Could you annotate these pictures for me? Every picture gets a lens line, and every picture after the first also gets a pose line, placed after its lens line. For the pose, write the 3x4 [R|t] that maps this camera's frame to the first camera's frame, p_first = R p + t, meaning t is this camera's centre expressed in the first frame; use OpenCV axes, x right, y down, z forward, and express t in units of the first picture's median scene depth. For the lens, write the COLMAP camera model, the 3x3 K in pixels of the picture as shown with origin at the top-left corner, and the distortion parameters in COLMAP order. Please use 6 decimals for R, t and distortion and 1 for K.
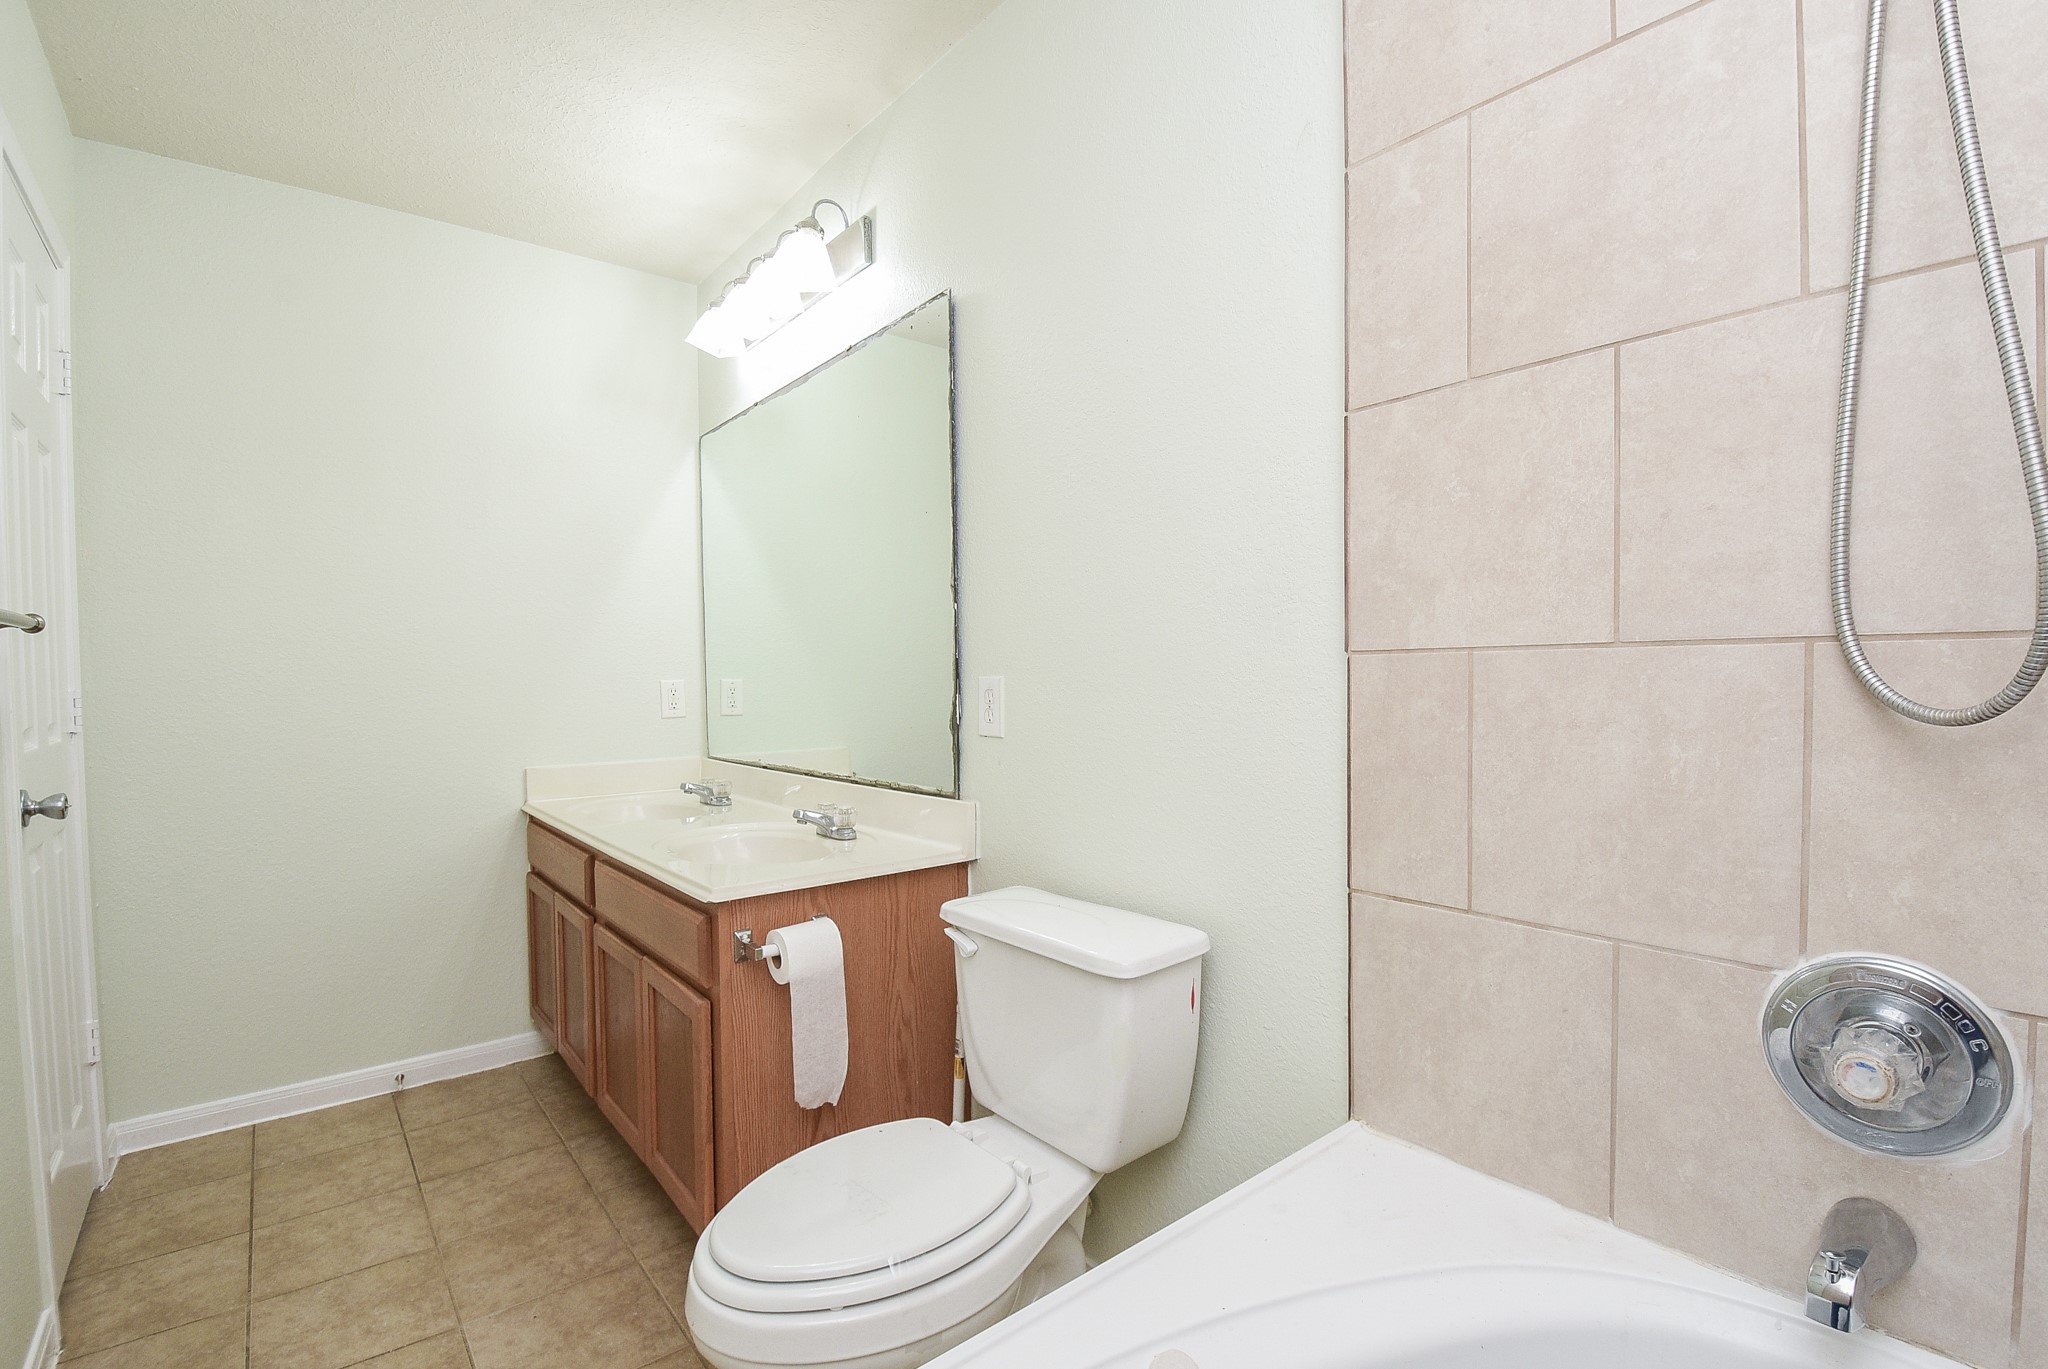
lens RADIAL K [[923.0, 0, 1022.1], [0, 923.0, 695.5], [0, 0, 1]] dist [0.000797, -0.002104]
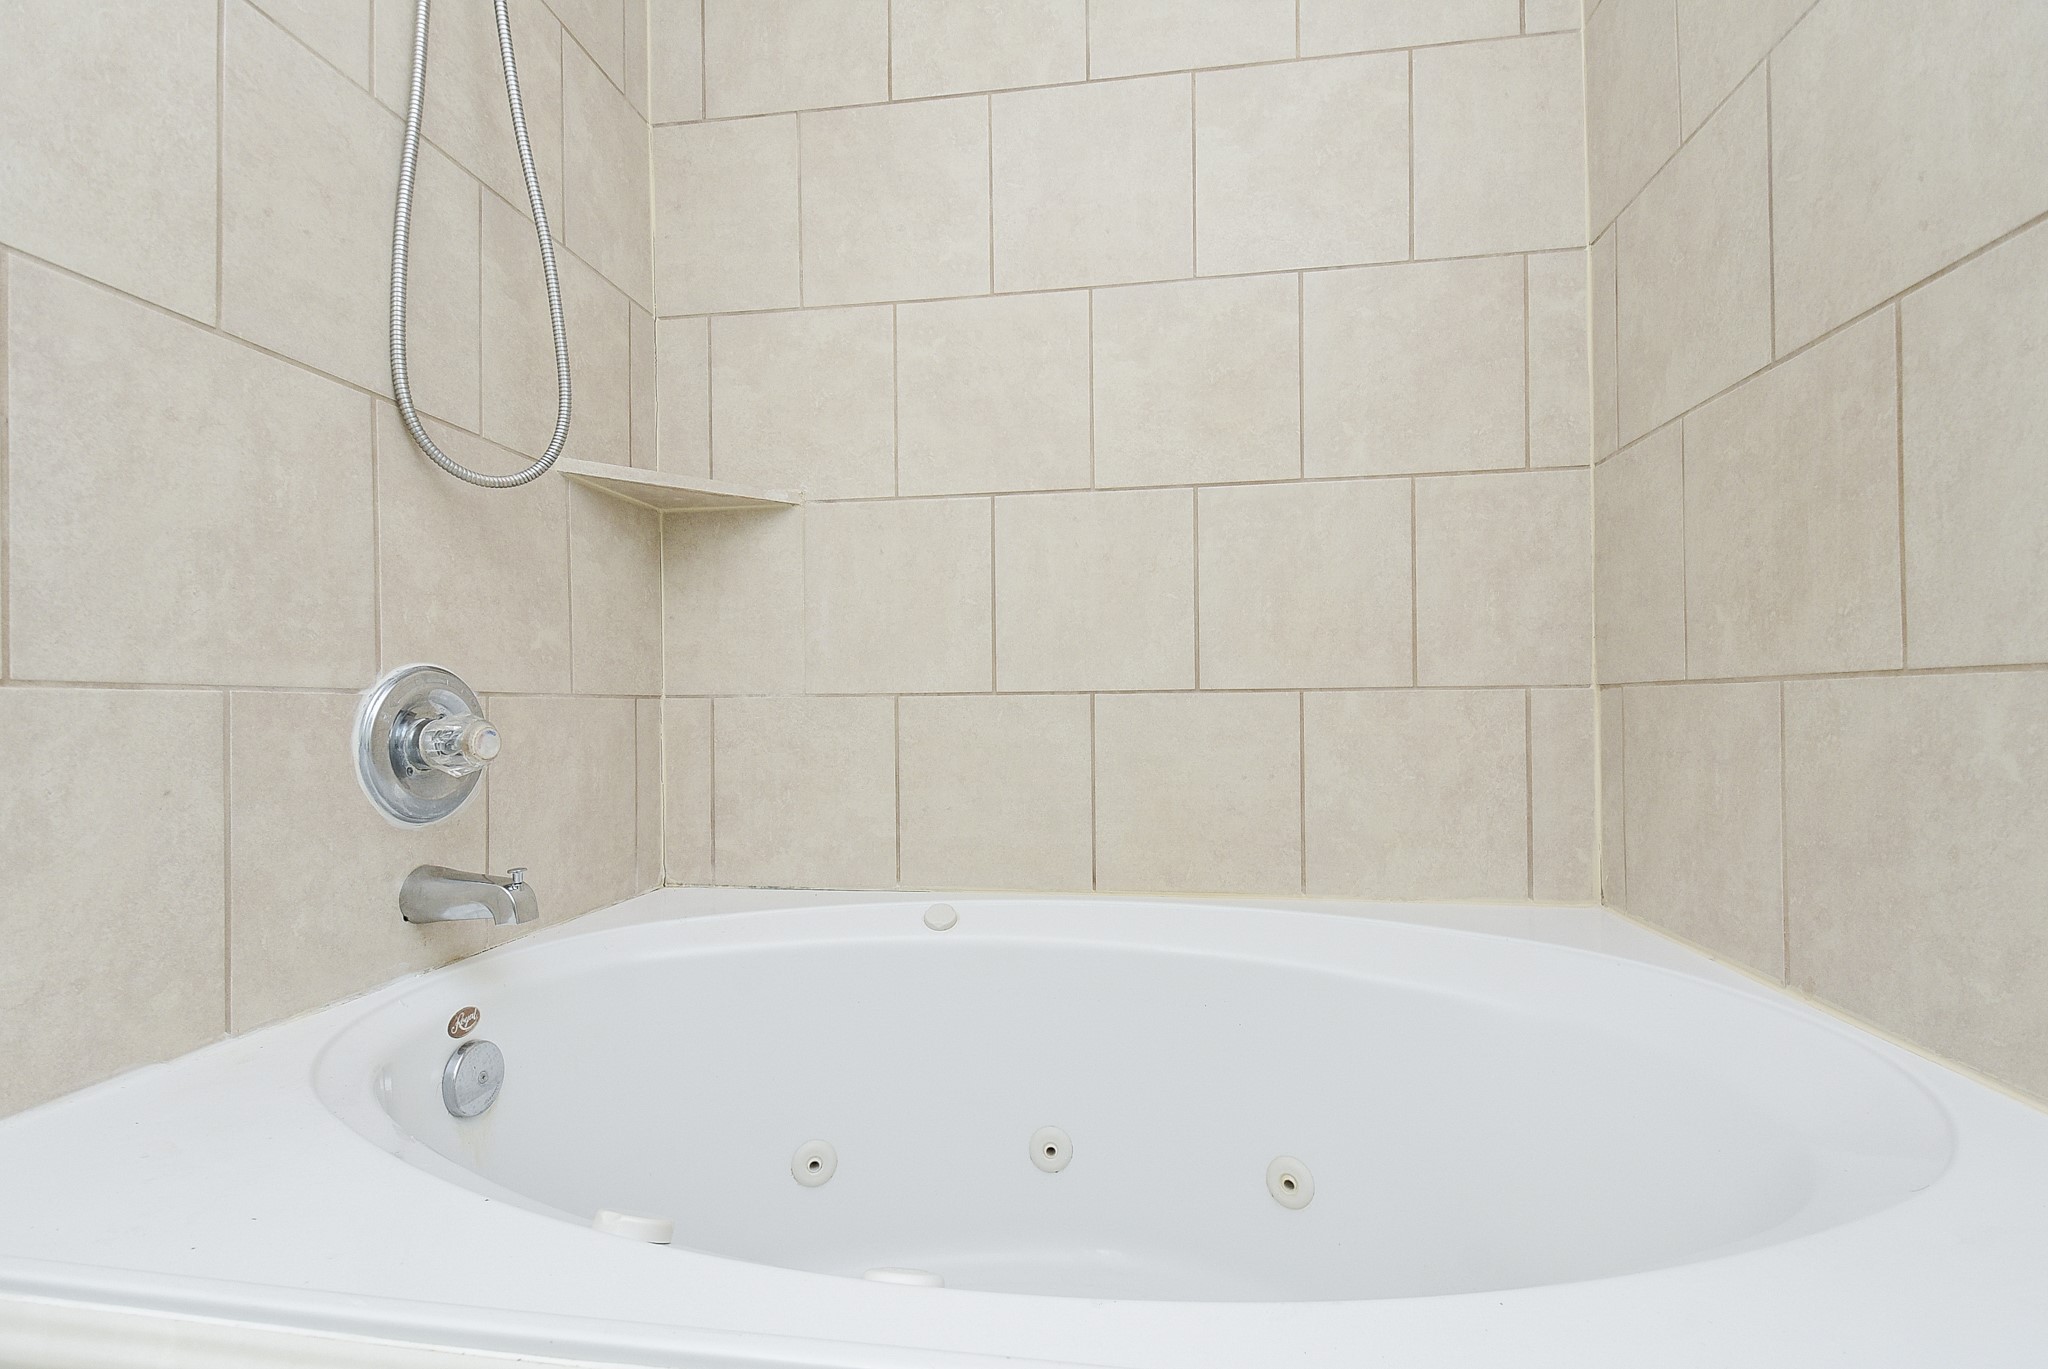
lens RADIAL K [[923.0, 0, 1027.2], [0, 923.0, 680.6], [0, 0, 1]] dist [0.000797, -0.002104]
pose [[-0.657949, 0.046365, 0.751634, -0.459925], [0.034035, 0.998914, -0.031825, 0.321837], [-0.752293, 0.004643, -0.658812, 1.045817]]
